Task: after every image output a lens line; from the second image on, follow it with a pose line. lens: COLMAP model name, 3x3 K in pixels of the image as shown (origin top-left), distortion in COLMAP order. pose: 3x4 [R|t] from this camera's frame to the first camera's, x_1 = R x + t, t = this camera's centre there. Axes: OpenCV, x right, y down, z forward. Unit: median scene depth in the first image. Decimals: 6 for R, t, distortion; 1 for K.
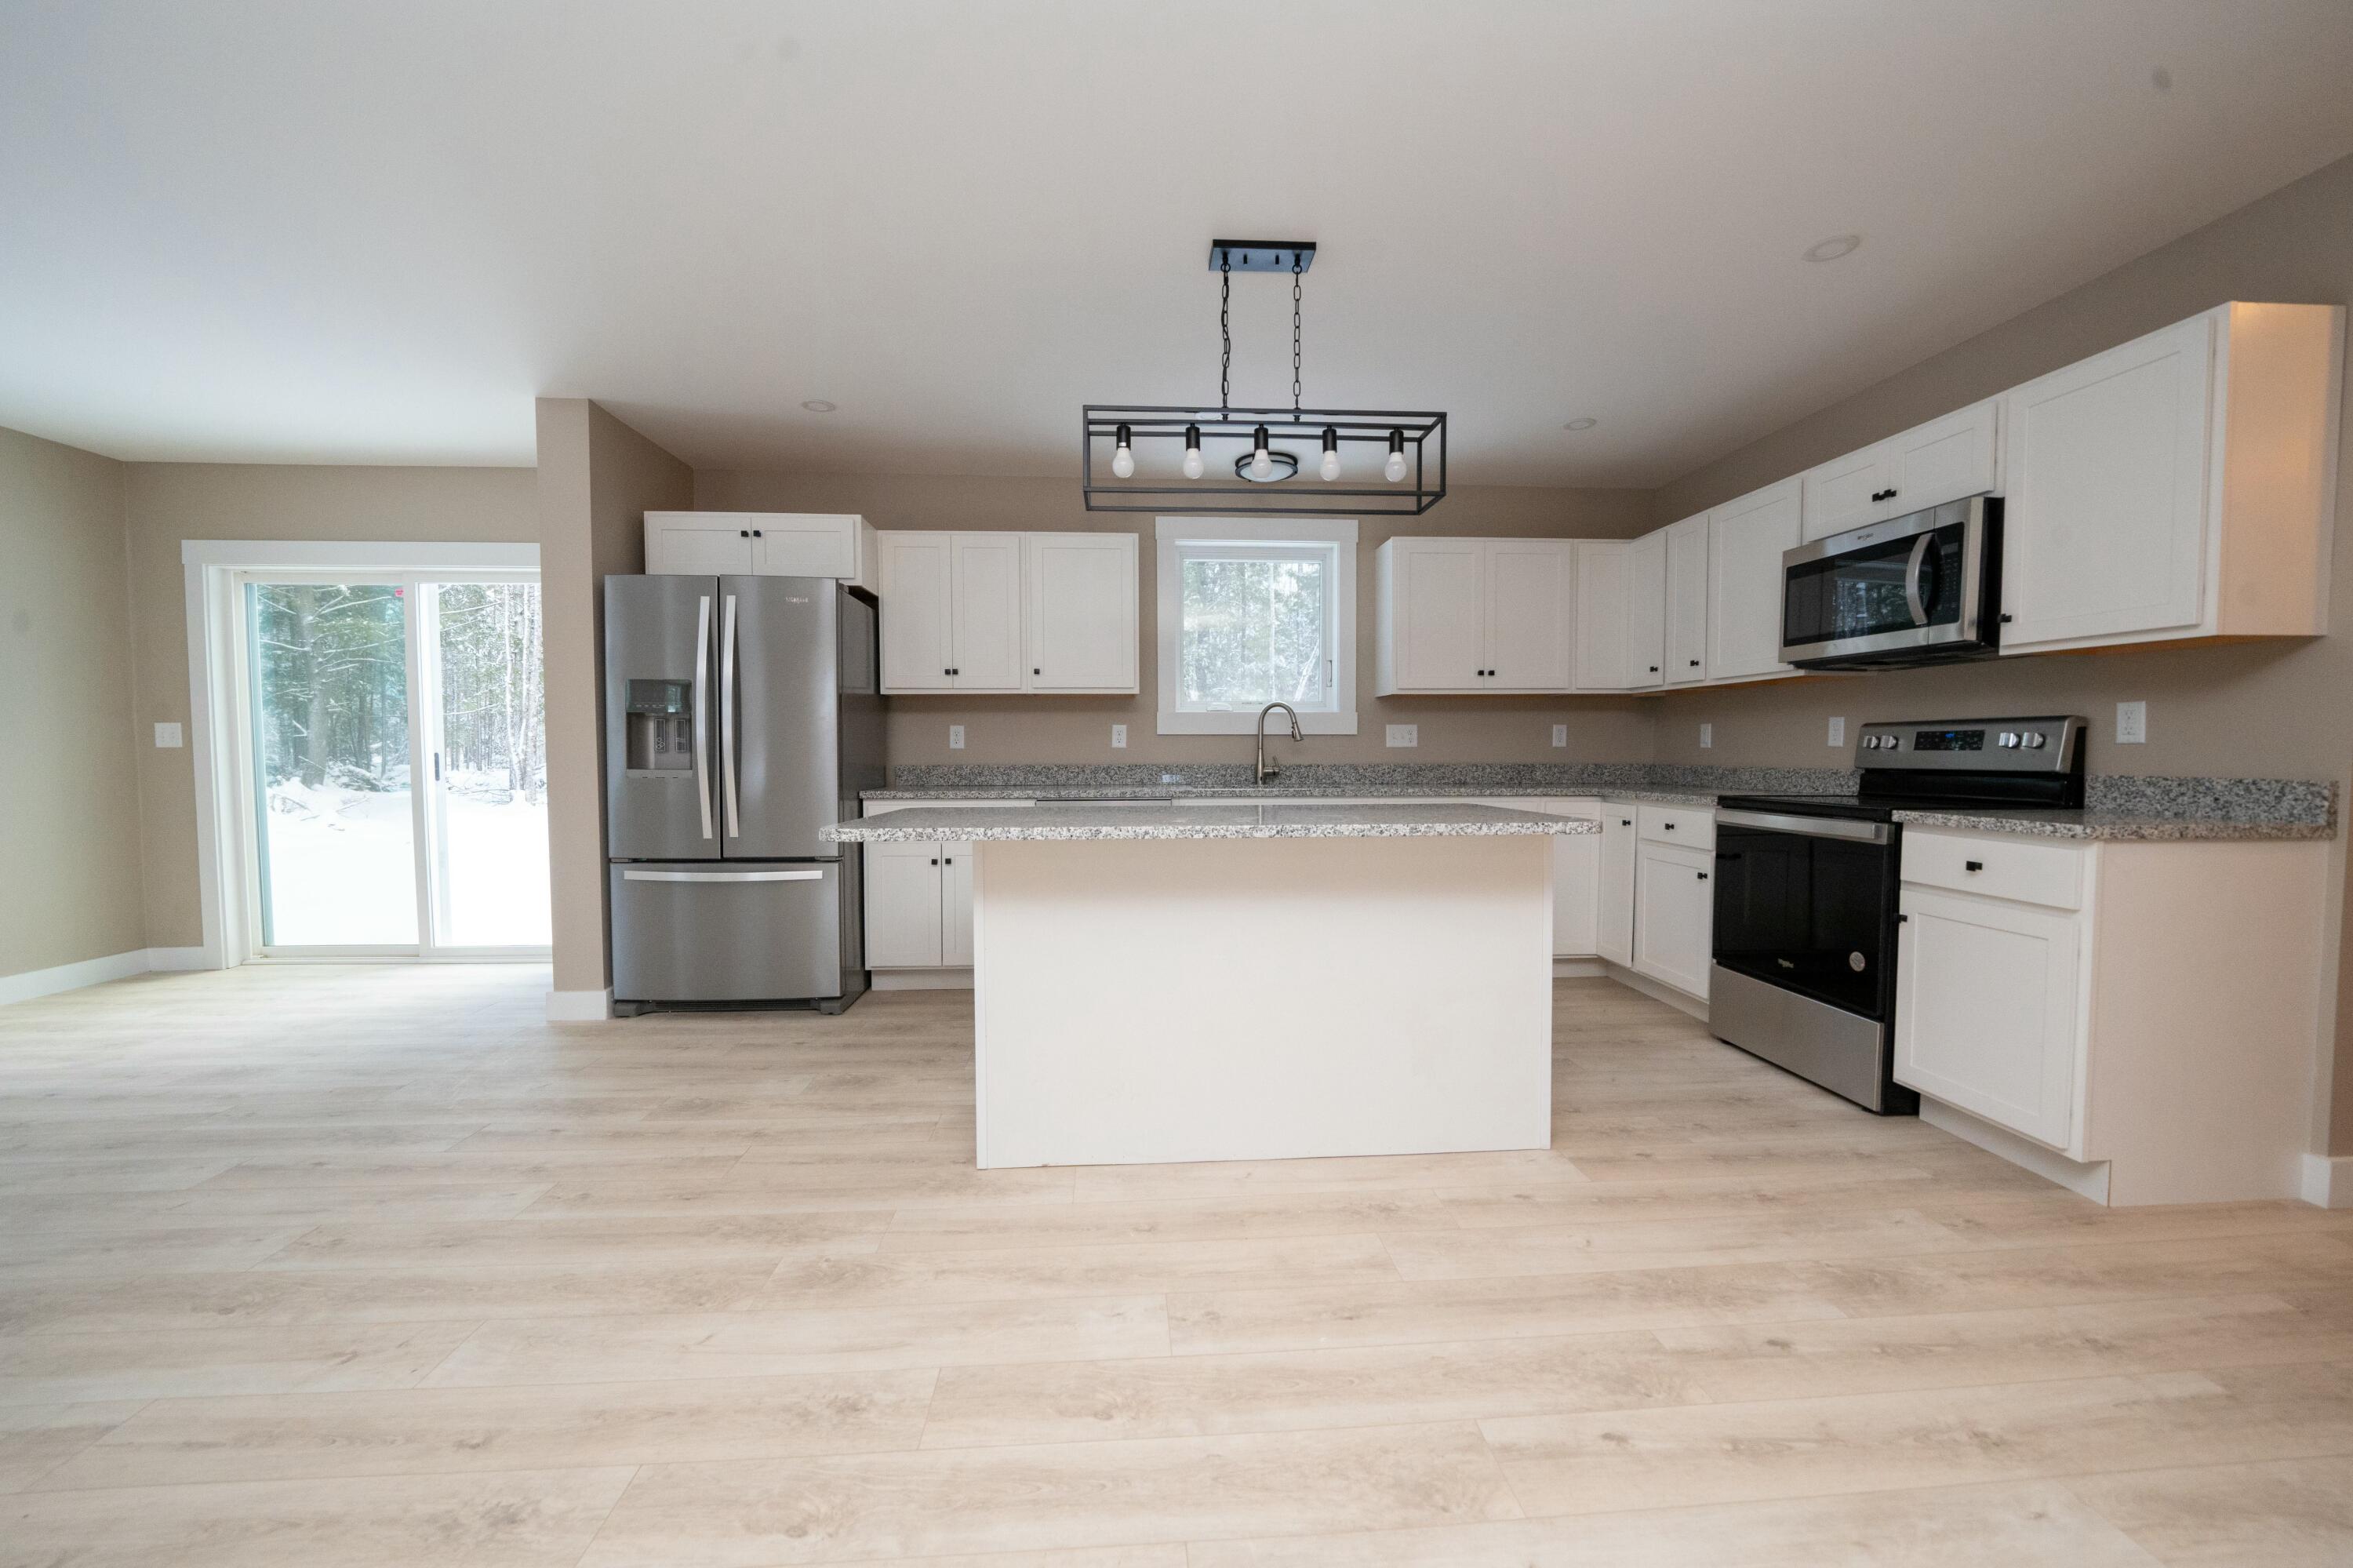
lens RADIAL K [[912.2, 0, 1171.1], [0, 912.2, 786.6], [0, 0, 1]] dist [-0.016057, 0.000261]
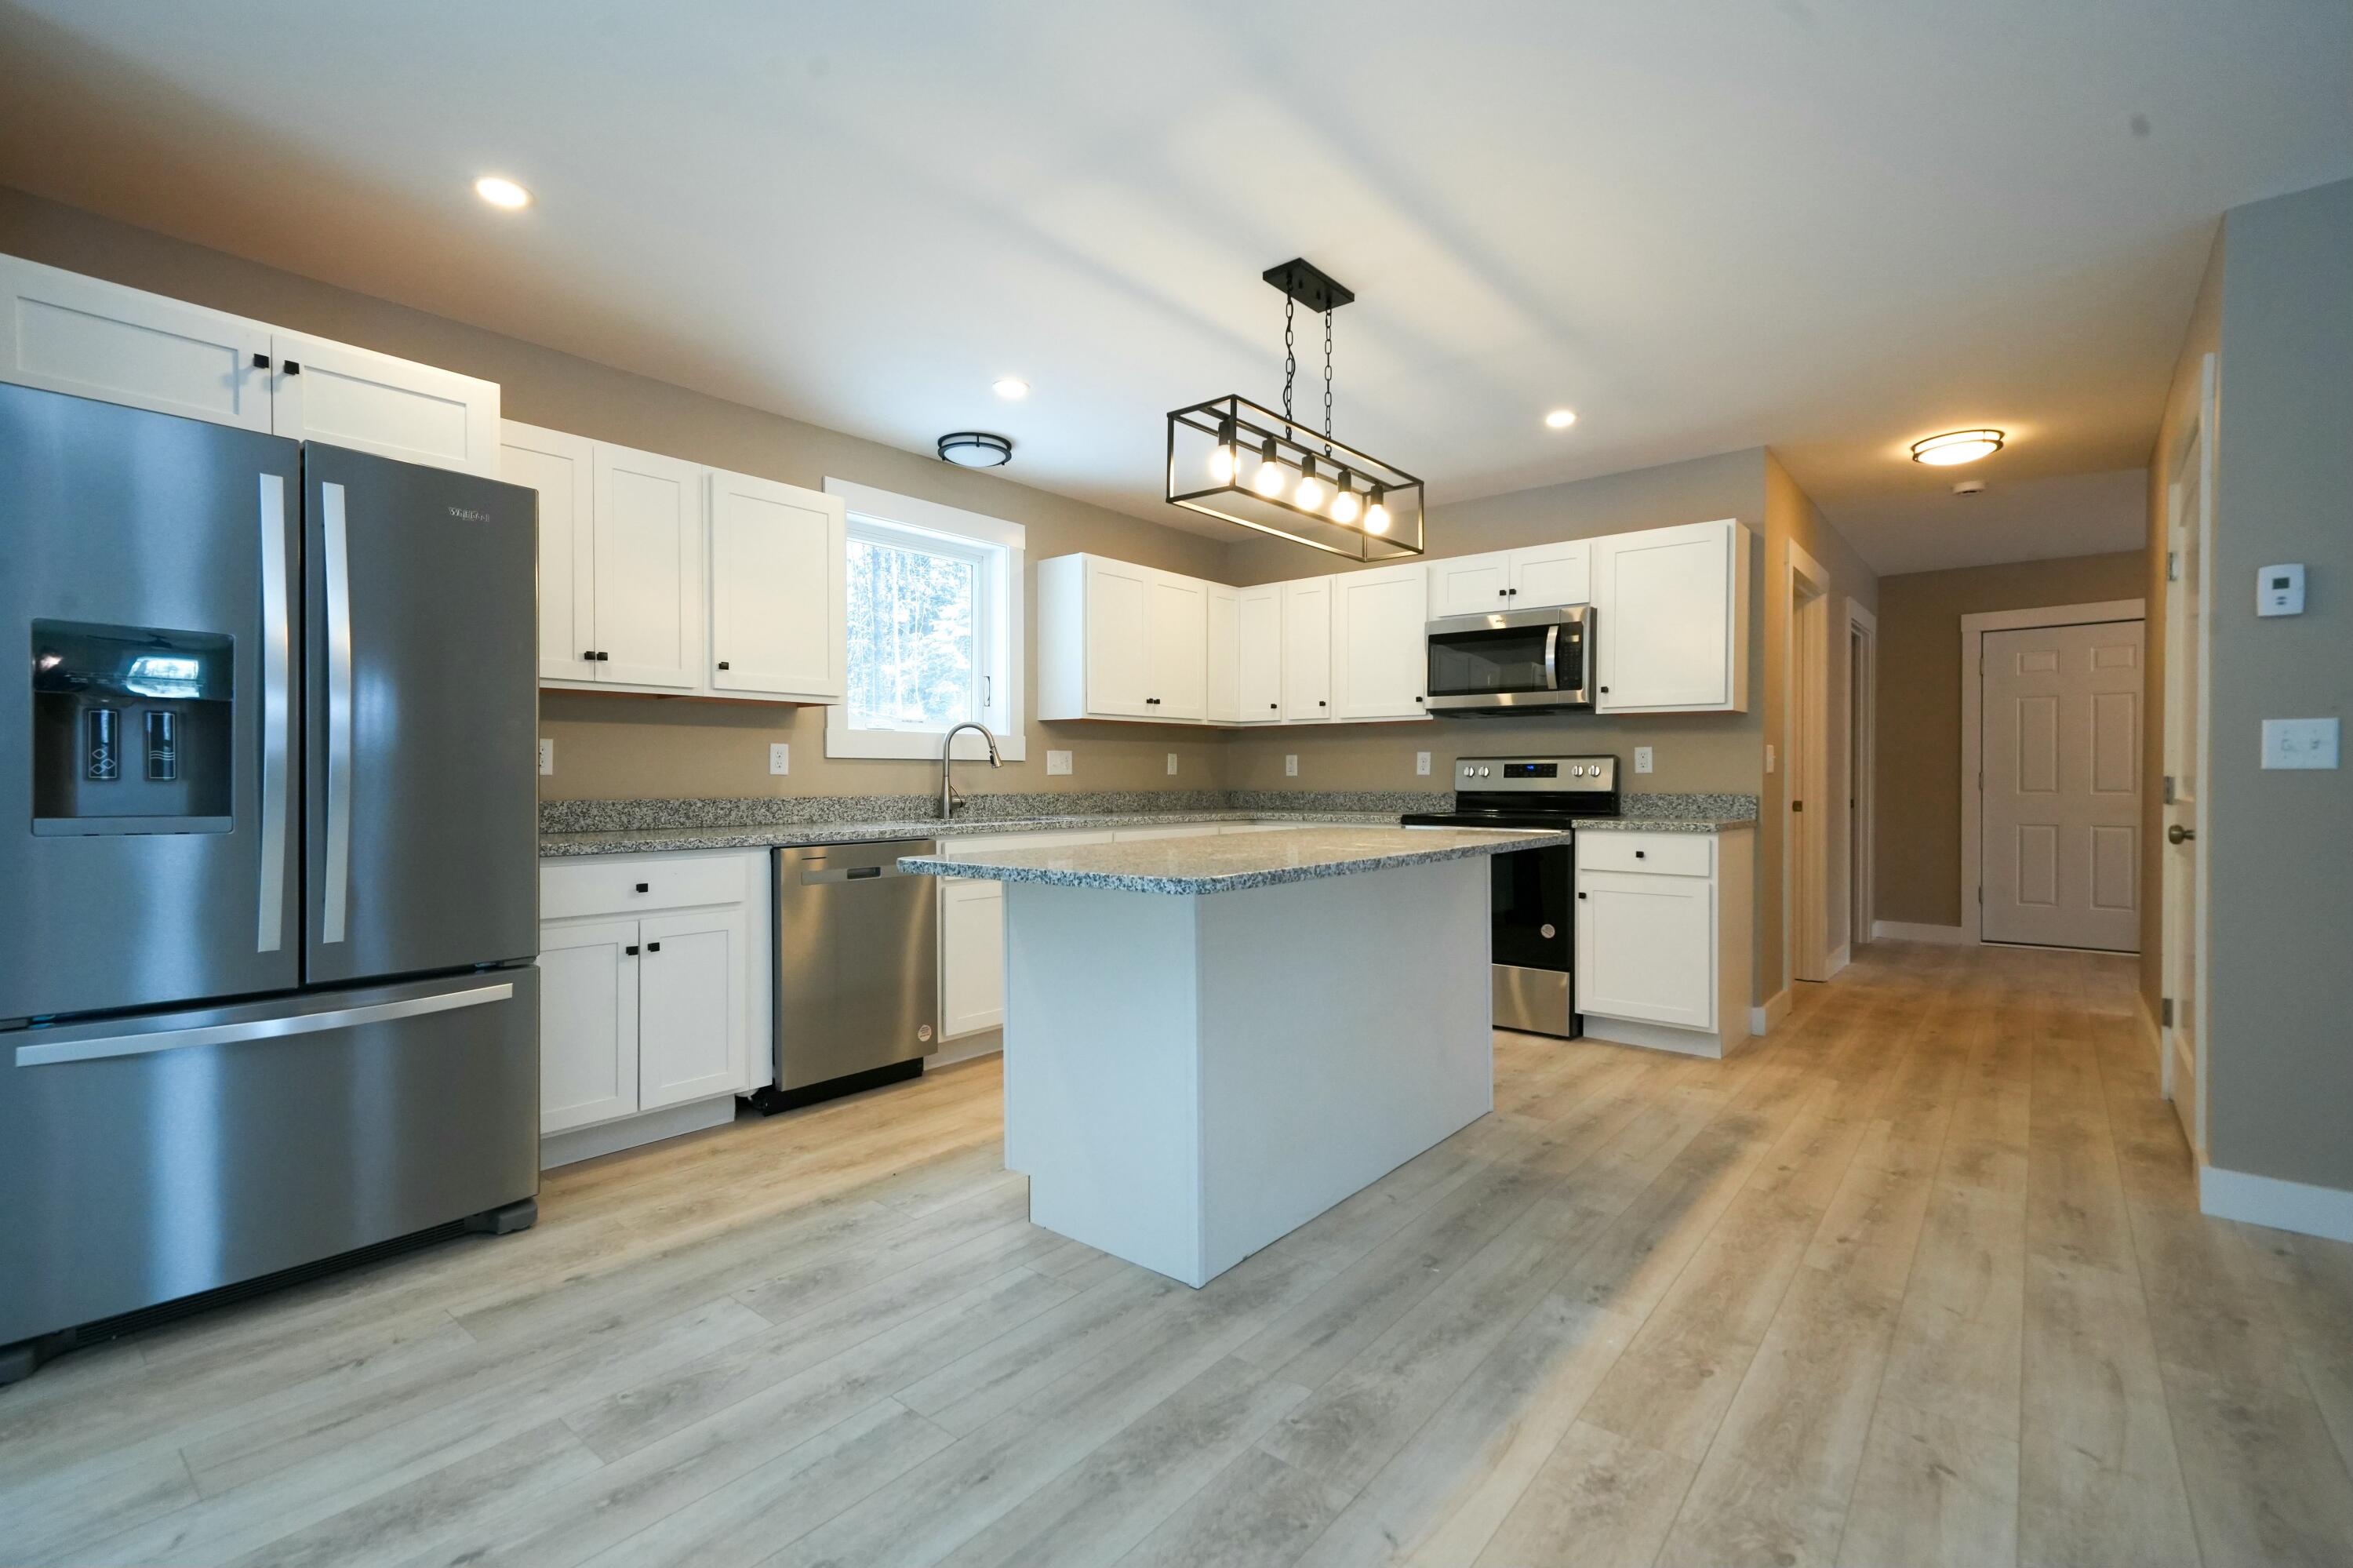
lens RADIAL K [[1056.2, 0, 1176.5], [0, 1056.2, 784.0], [0, 0, 1]] dist [0.008385, -0.000044]
pose [[0.684130, -0.003218, 0.729353, -0.654360], [0.029242, 0.999307, -0.023019, -0.007692], [-0.728773, 0.037076, 0.683750, 0.248084]]
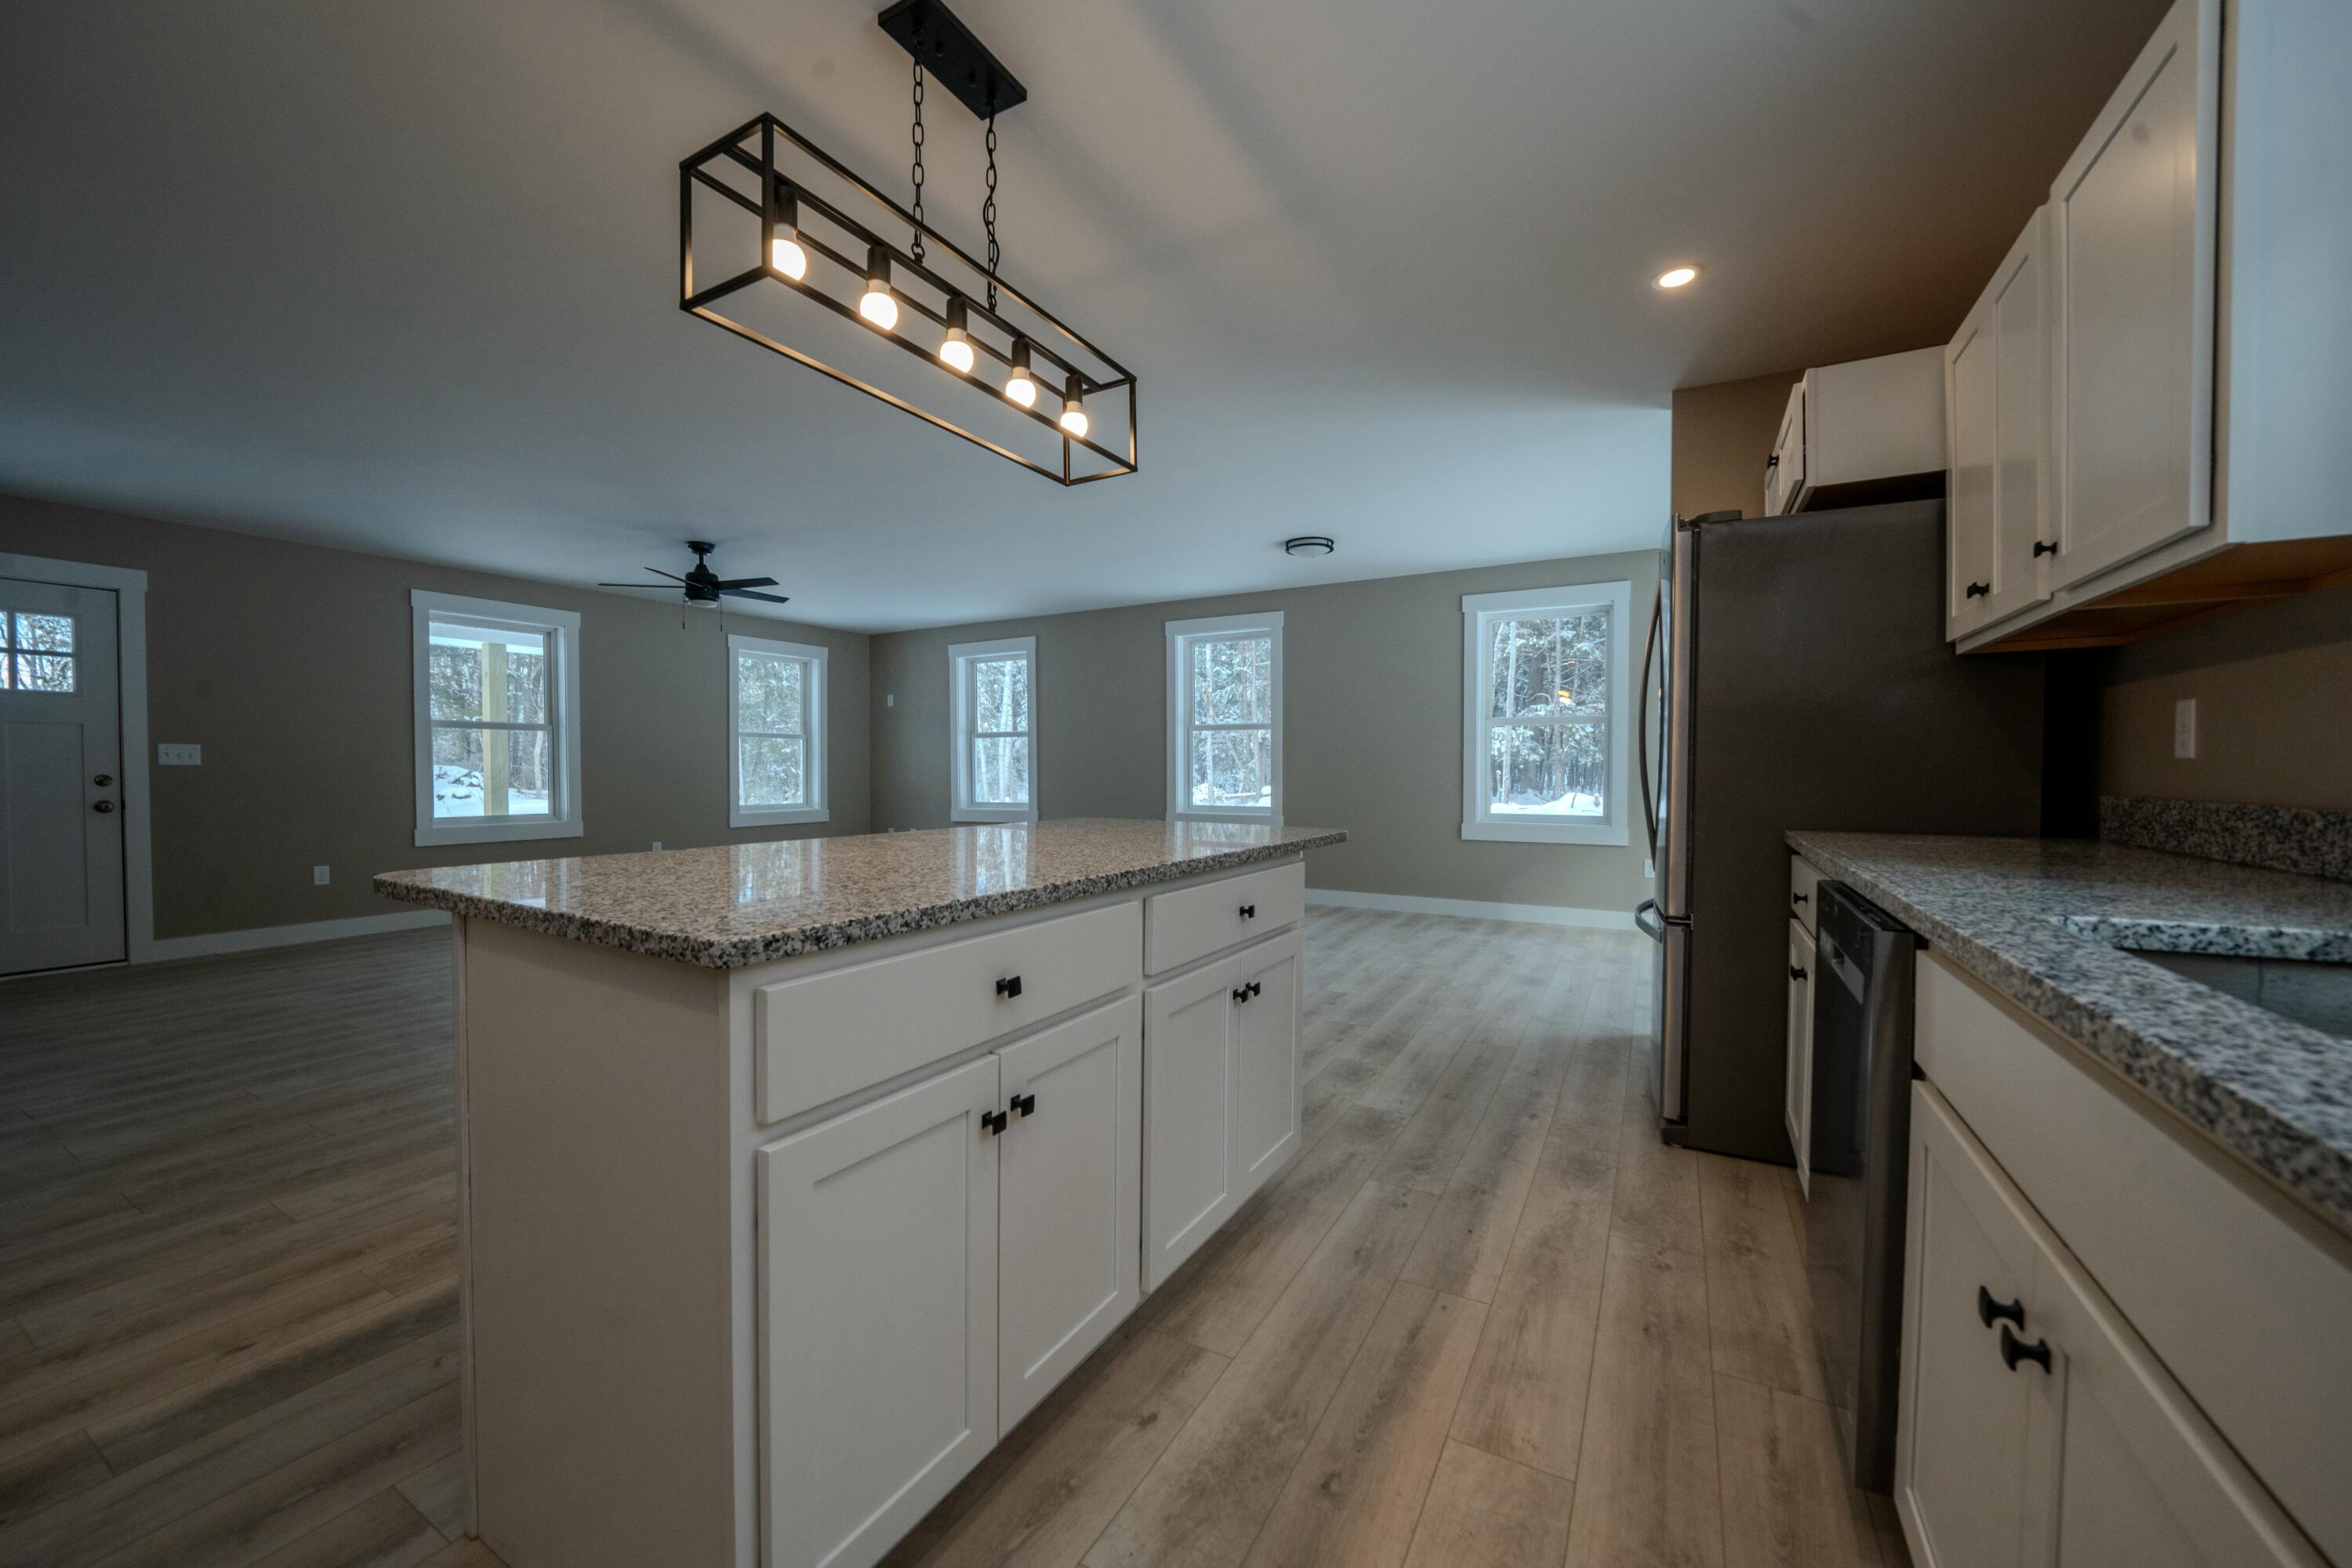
lens RADIAL K [[884.0, 0, 1171.8], [0, 884.0, 787.6], [0, 0, 1]] dist [-0.010643, -0.000038]
pose [[-0.546476, 0.020943, -0.837213, 0.447101], [-0.034187, 0.998296, 0.047287, -0.044253], [0.836777, 0.054463, -0.544828, 1.171693]]
